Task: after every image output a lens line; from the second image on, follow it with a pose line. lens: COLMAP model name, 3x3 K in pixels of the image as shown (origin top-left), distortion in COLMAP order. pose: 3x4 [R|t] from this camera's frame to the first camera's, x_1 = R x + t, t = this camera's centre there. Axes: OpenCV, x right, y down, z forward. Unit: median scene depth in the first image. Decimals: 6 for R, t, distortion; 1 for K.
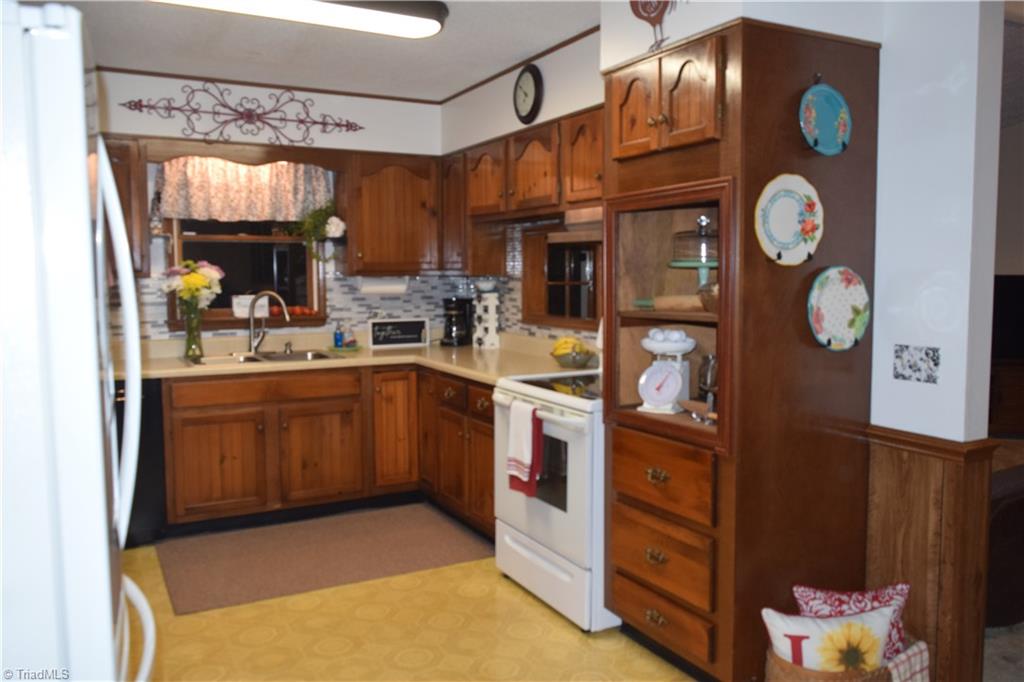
lens RADIAL K [[802.8, 0, 514.1], [0, 802.8, 330.8], [0, 0, 1]] dist [-0.013415, 0.003690]
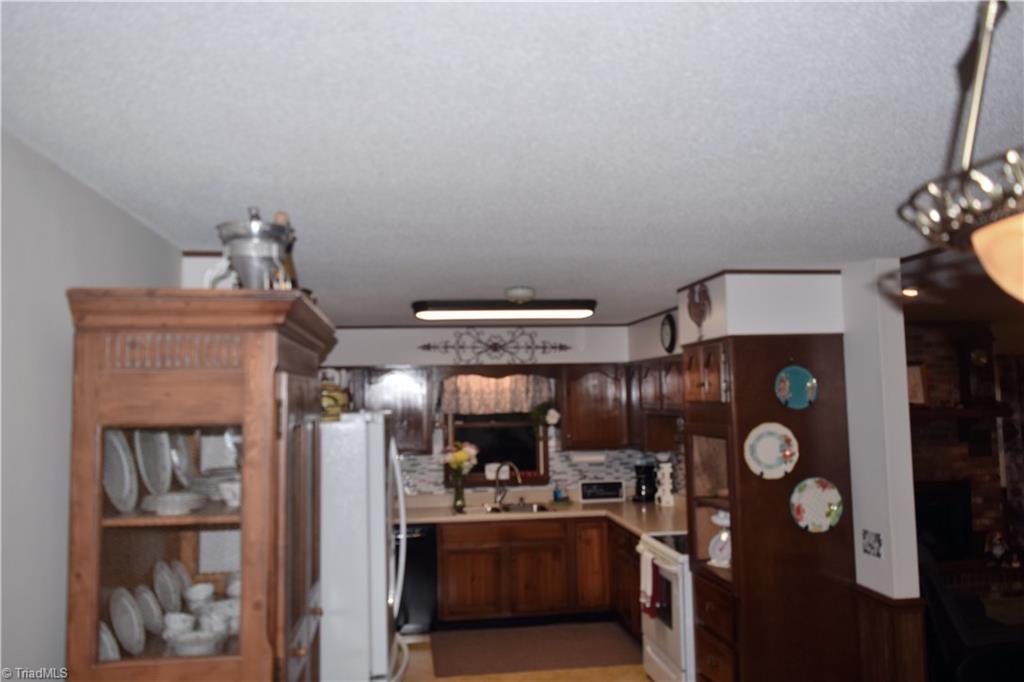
lens RADIAL K [[802.8, 0, 514.1], [0, 802.8, 330.8], [0, 0, 1]] dist [-0.013415, 0.003690]
pose [[0.935780, -0.042483, -0.350016, 0.231918], [-0.010879, 0.988763, -0.149097, -0.069505], [0.352417, 0.143330, 0.924802, -0.391552]]
